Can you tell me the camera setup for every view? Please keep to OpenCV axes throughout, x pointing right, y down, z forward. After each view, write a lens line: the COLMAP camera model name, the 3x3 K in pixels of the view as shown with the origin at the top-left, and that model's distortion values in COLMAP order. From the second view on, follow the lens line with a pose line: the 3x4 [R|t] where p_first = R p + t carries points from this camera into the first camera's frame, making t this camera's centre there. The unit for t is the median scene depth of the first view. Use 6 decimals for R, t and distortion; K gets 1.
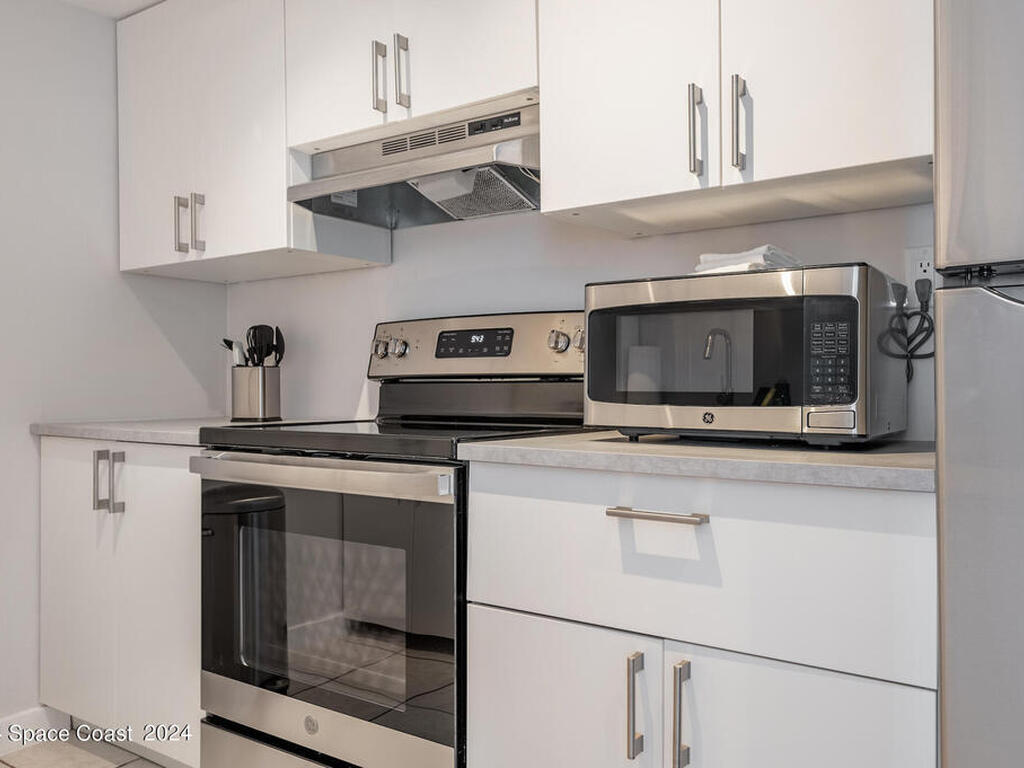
lens RADIAL K [[789.0, 0, 510.6], [0, 789.0, 385.5], [0, 0, 1]] dist [0.052904, -0.001930]
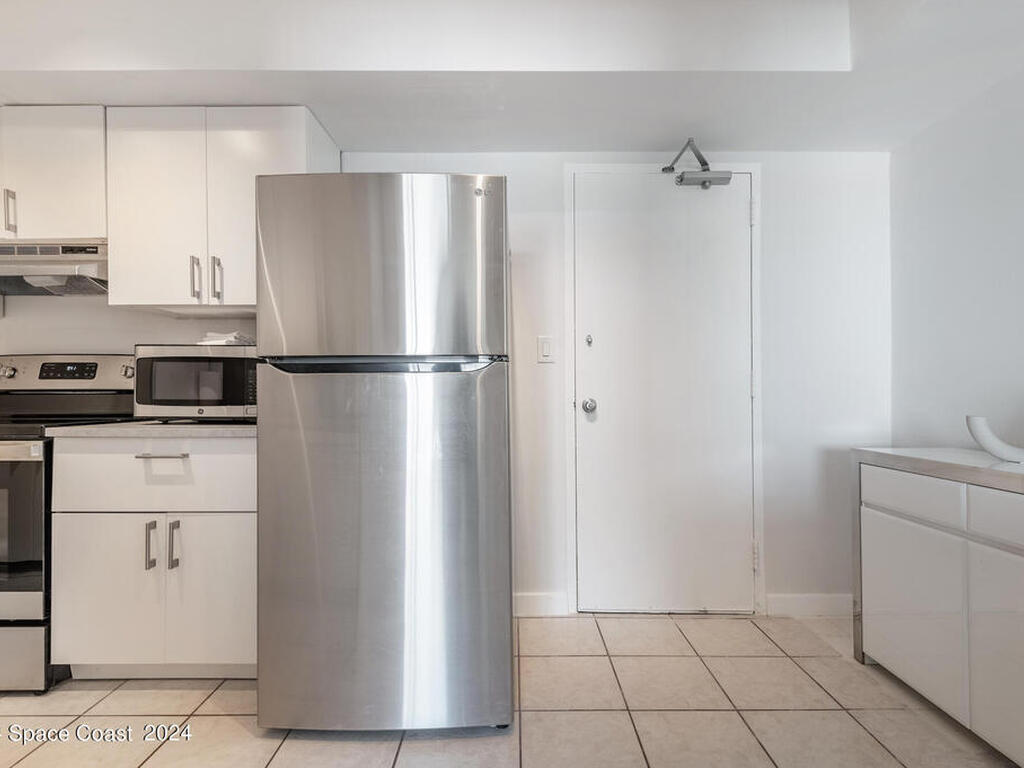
lens RADIAL K [[528.6, 0, 520.3], [0, 528.6, 391.2], [0, 0, 1]] dist [0.023121, -0.013435]
pose [[0.825104, 0.004436, 0.564964, 0.138418], [-0.001314, 0.999982, -0.005933, -0.006309], [-0.564980, 0.004153, 0.825094, -0.635873]]
